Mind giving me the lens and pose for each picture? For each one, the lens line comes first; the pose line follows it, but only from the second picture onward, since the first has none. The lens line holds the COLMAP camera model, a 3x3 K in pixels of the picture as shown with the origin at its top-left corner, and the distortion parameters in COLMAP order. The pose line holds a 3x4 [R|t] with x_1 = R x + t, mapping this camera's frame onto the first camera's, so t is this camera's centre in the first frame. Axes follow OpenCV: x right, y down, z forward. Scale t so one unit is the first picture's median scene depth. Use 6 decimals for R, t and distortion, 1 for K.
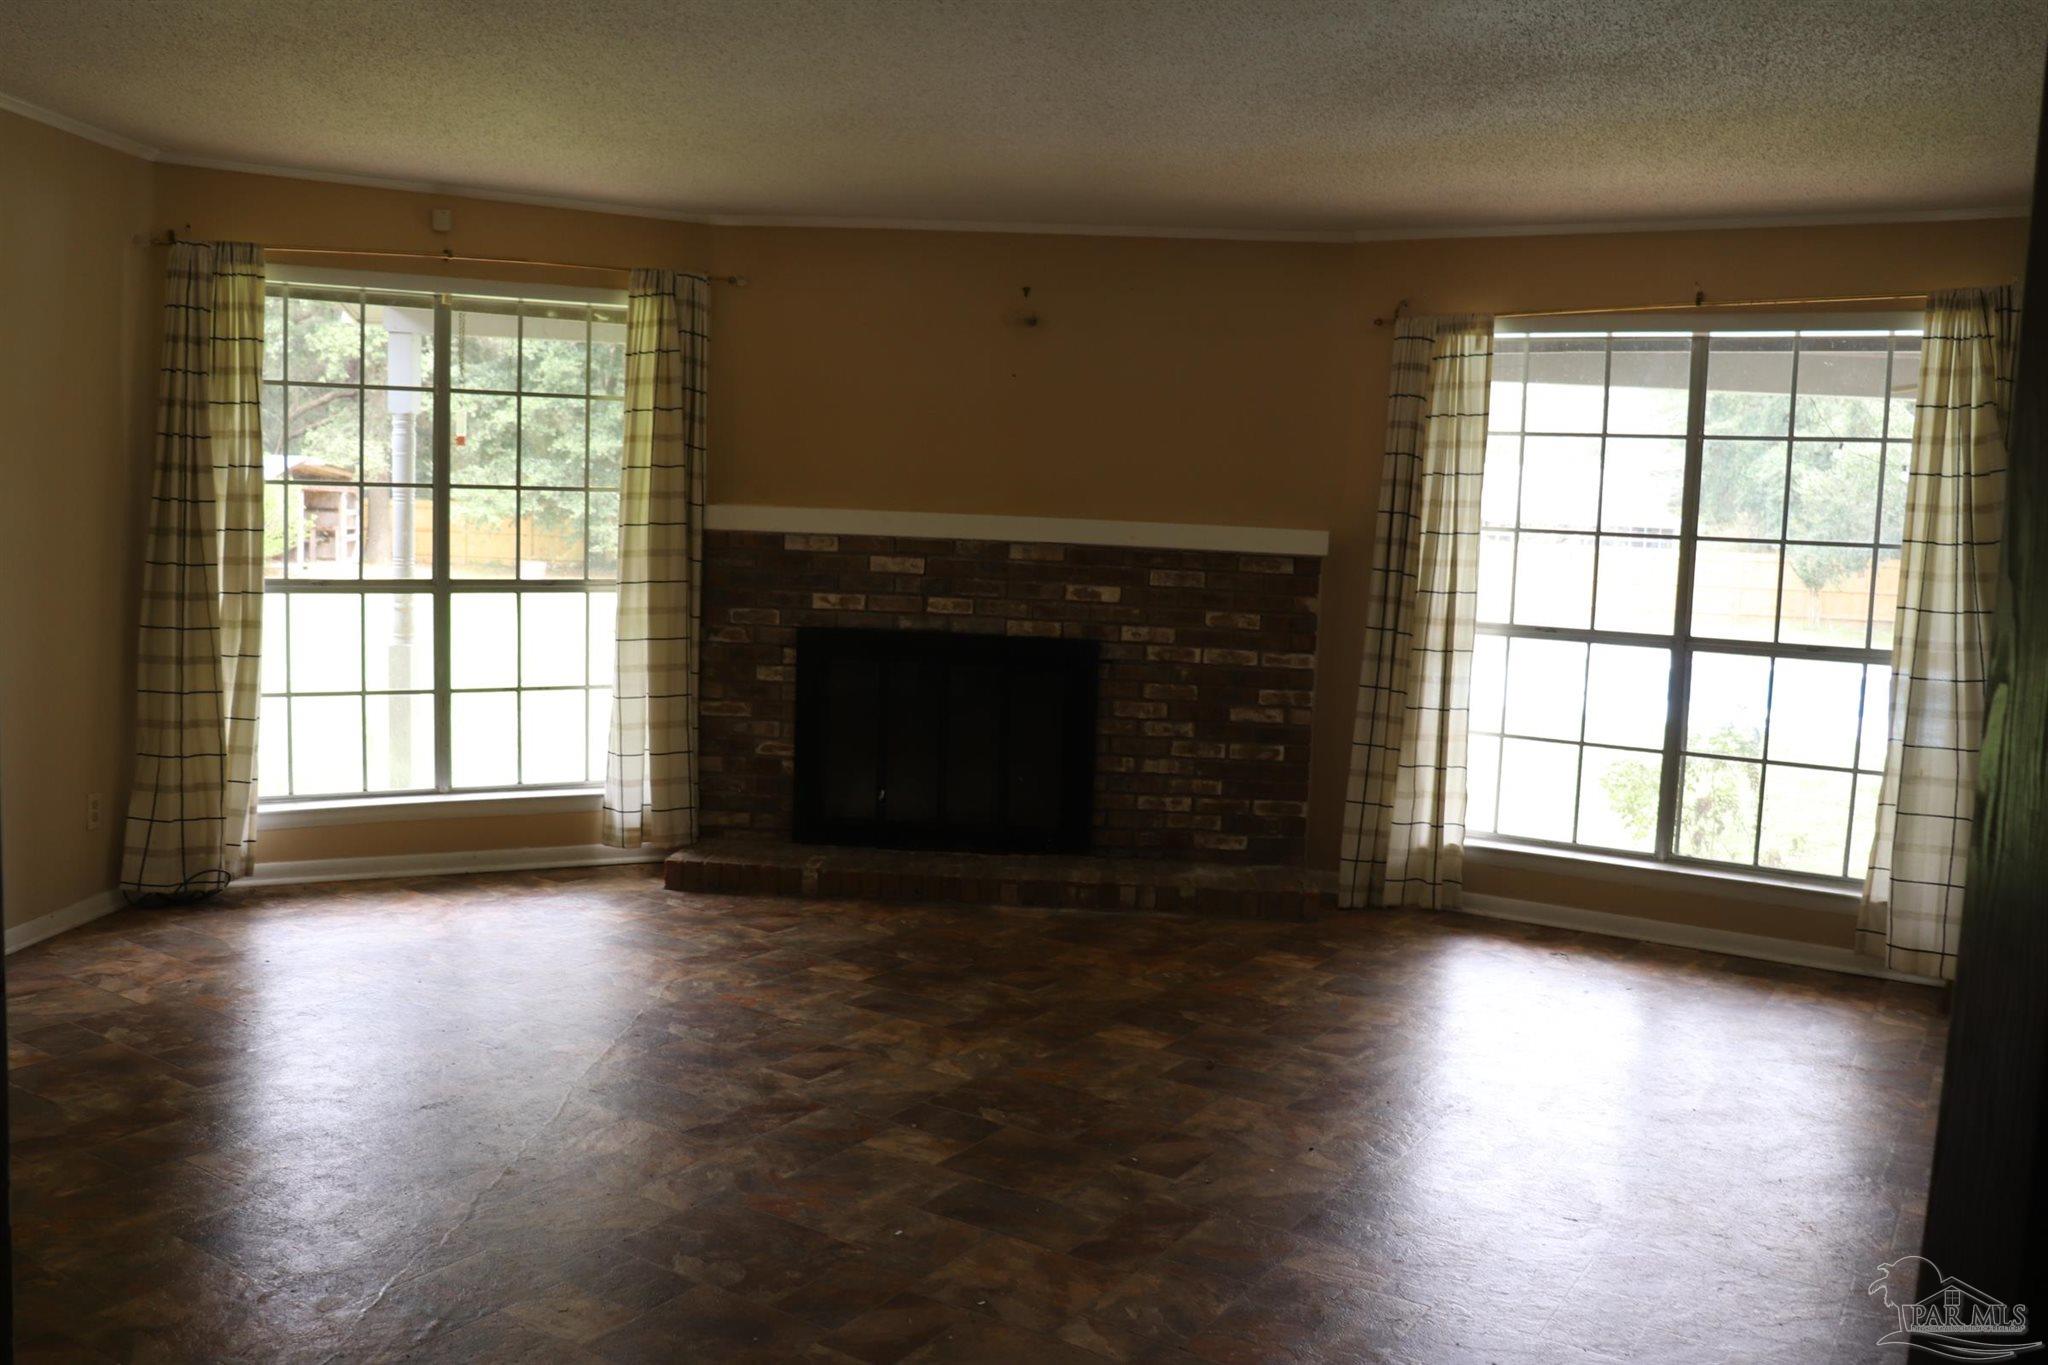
lens RADIAL K [[1702.5, 0, 1039.4], [0, 1702.5, 688.8], [0, 0, 1]] dist [-0.173026, 0.158754]
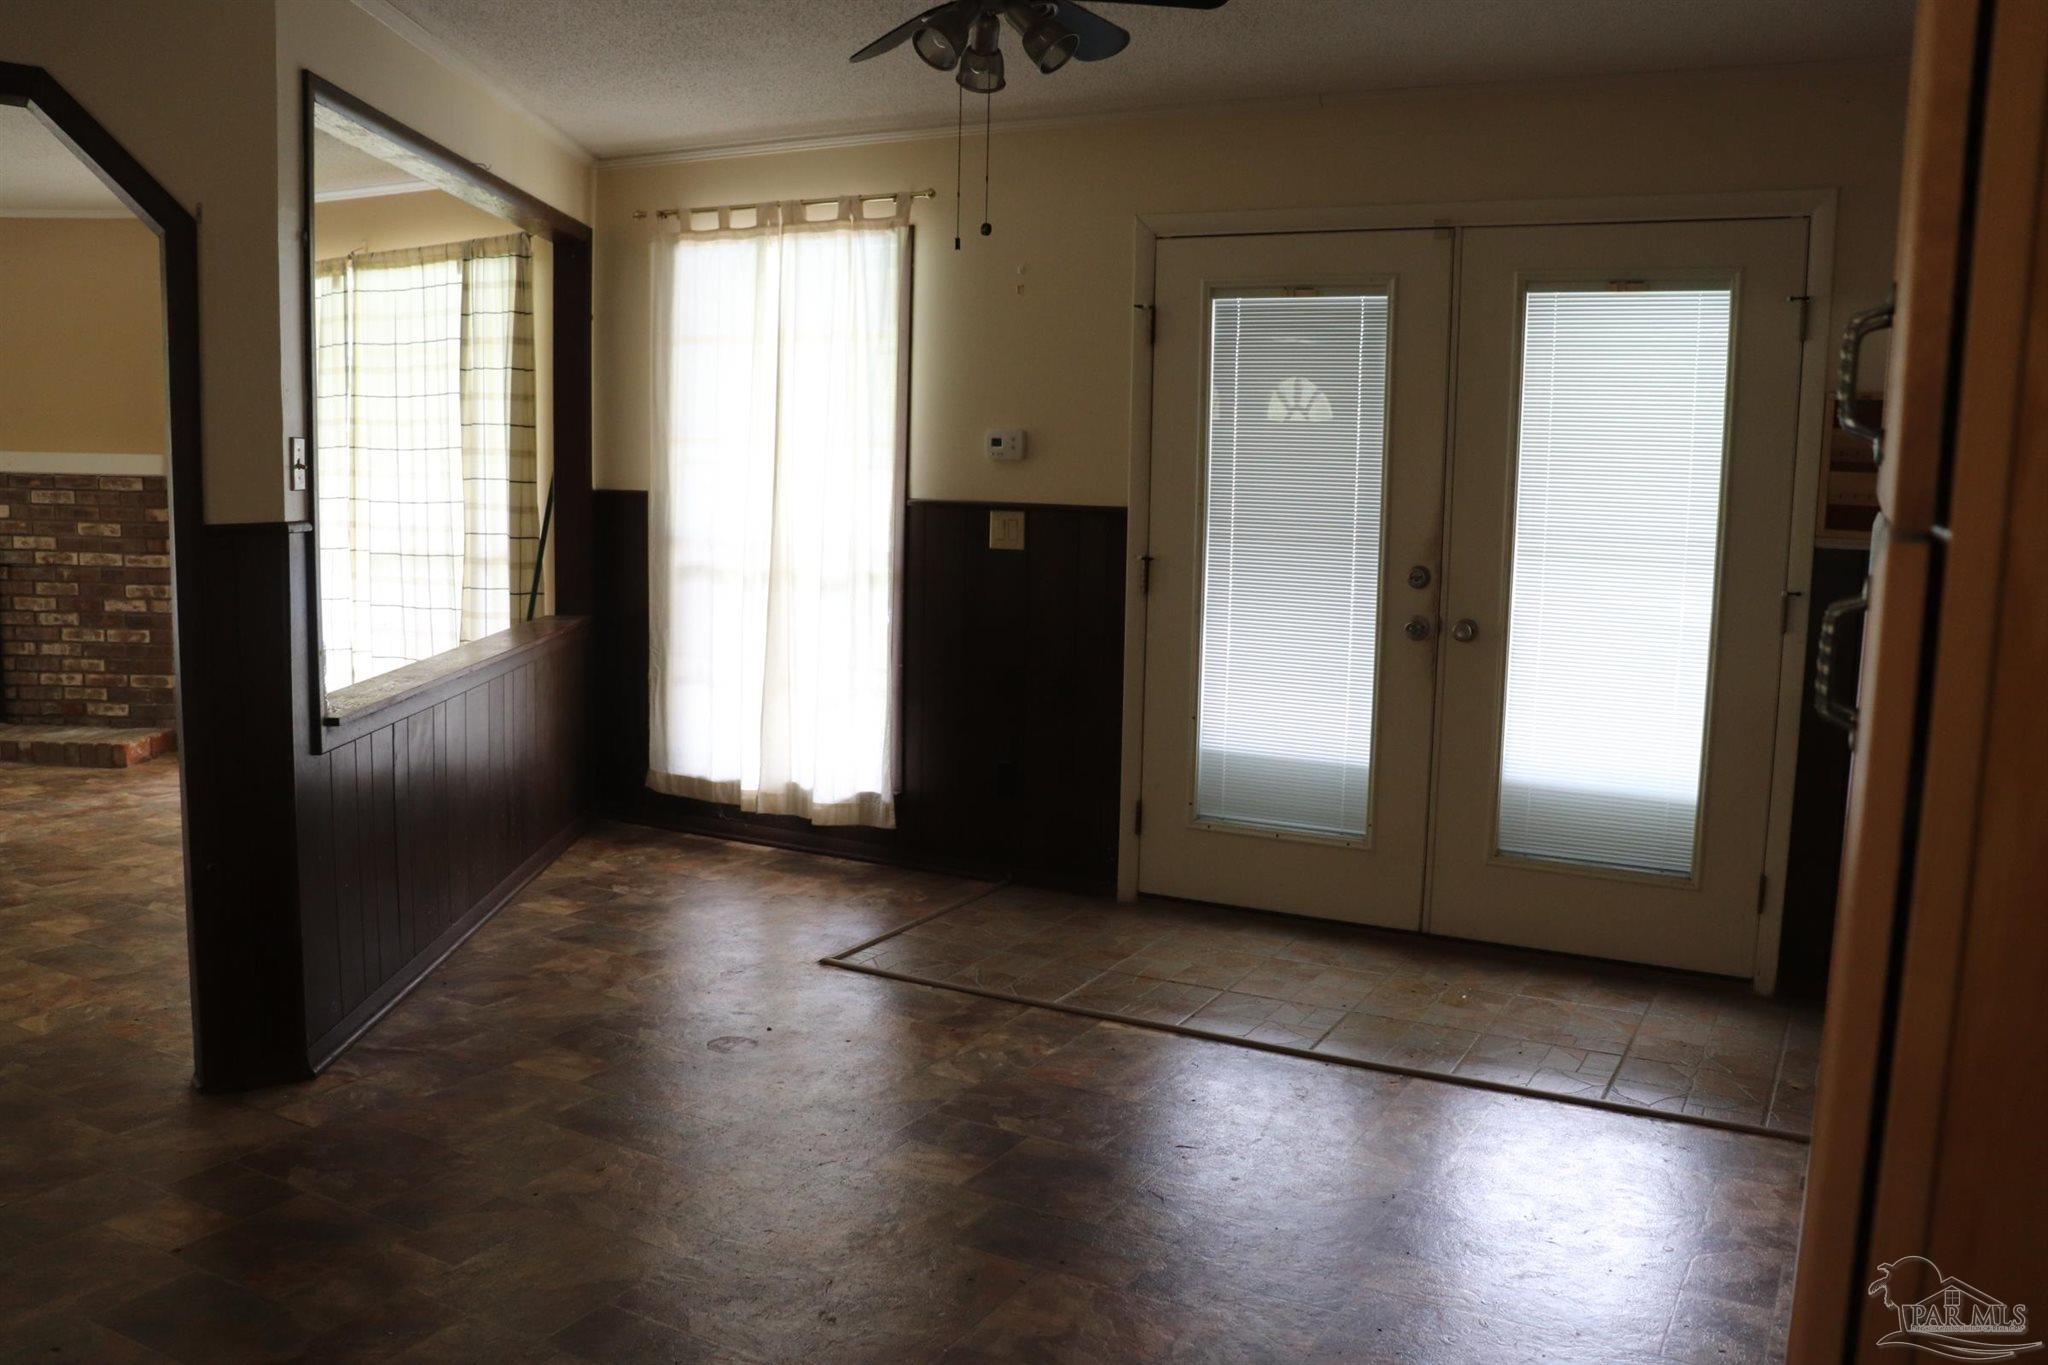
lens RADIAL K [[1702.5, 0, 1037.8], [0, 1702.5, 686.4], [0, 0, 1]] dist [-0.173026, 0.158754]
pose [[0.997442, -0.022641, 0.067793, 0.710723], [0.020654, 0.999340, 0.029868, 0.052351], [-0.068424, -0.028392, 0.997252, -0.238162]]
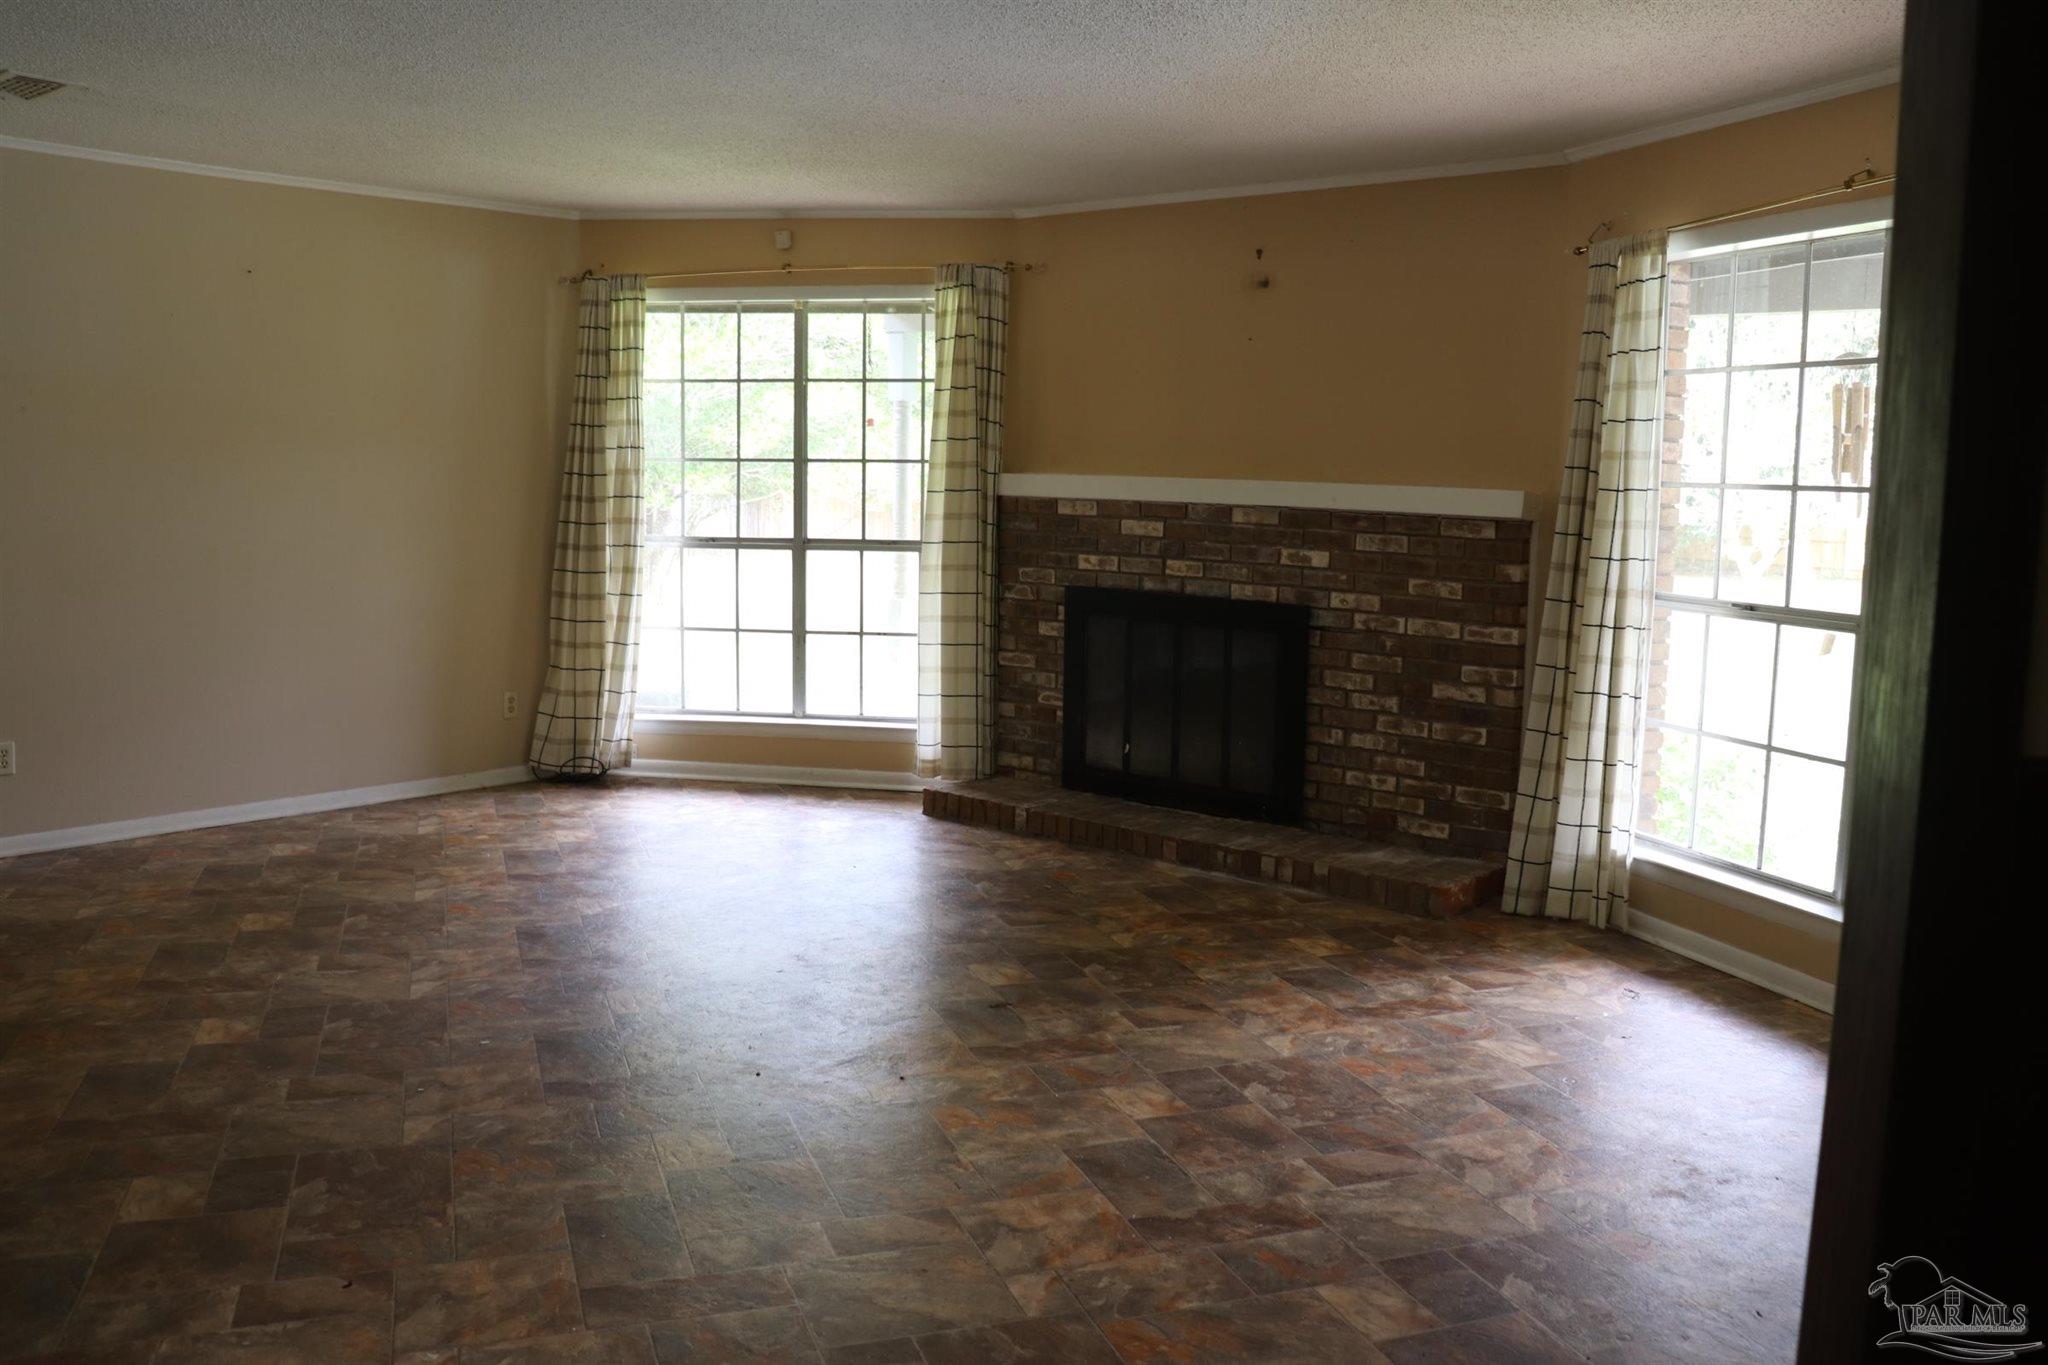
lens RADIAL K [[1702.5, 0, 971.0], [0, 1702.5, 682.0], [0, 0, 1]] dist [-0.173026, 0.158754]
pose [[0.775484, 0.055290, -0.628941, 0.494358], [-0.054980, 0.998288, 0.019968, 0.006019], [0.628968, 0.019094, 0.777196, 0.129957]]
